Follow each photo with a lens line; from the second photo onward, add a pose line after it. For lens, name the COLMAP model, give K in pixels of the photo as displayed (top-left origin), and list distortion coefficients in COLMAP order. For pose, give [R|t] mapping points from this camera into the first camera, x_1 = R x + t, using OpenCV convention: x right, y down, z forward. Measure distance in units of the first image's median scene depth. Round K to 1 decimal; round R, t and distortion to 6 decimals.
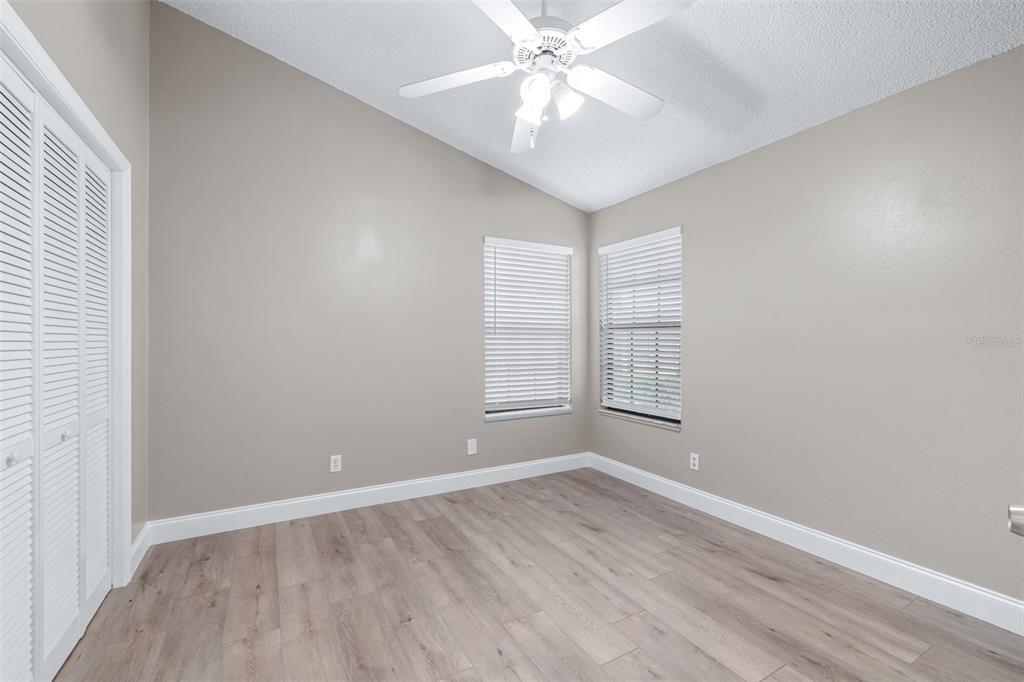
lens RADIAL K [[441.1, 0, 512.4], [0, 441.1, 348.1], [0, 0, 1]] dist [-0.001138, -0.000243]
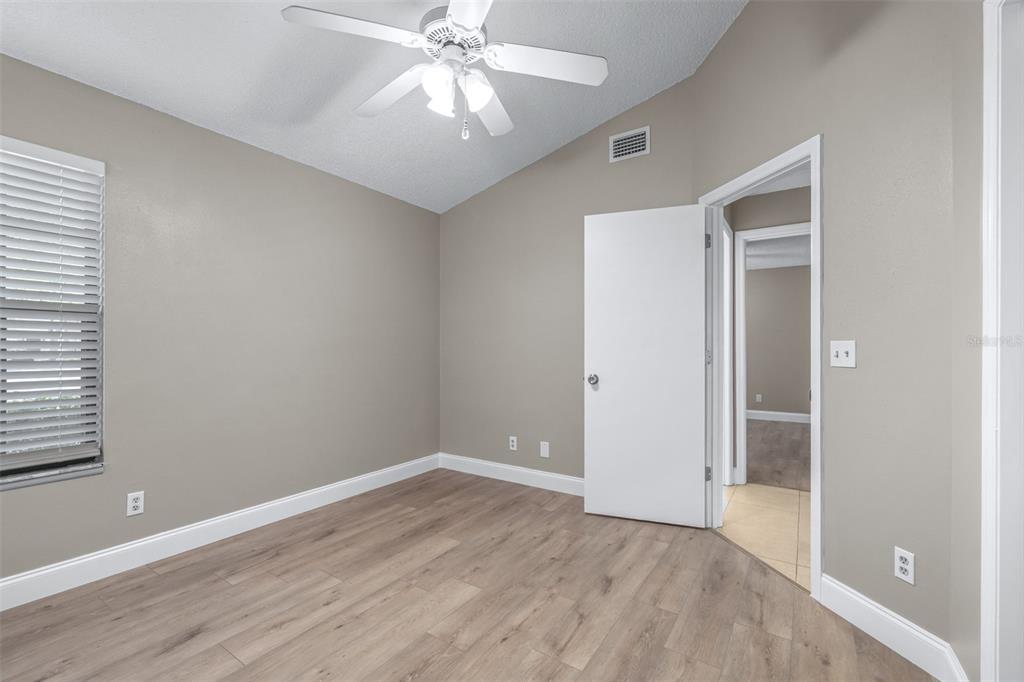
lens RADIAL K [[441.1, 0, 512.4], [0, 441.1, 348.1], [0, 0, 1]] dist [-0.001138, -0.000243]
pose [[-0.458328, -0.005030, 0.888769, -0.648527], [0.011301, 0.999870, 0.011487, 0.003826], [-0.888711, 0.015308, -0.458212, 0.995670]]
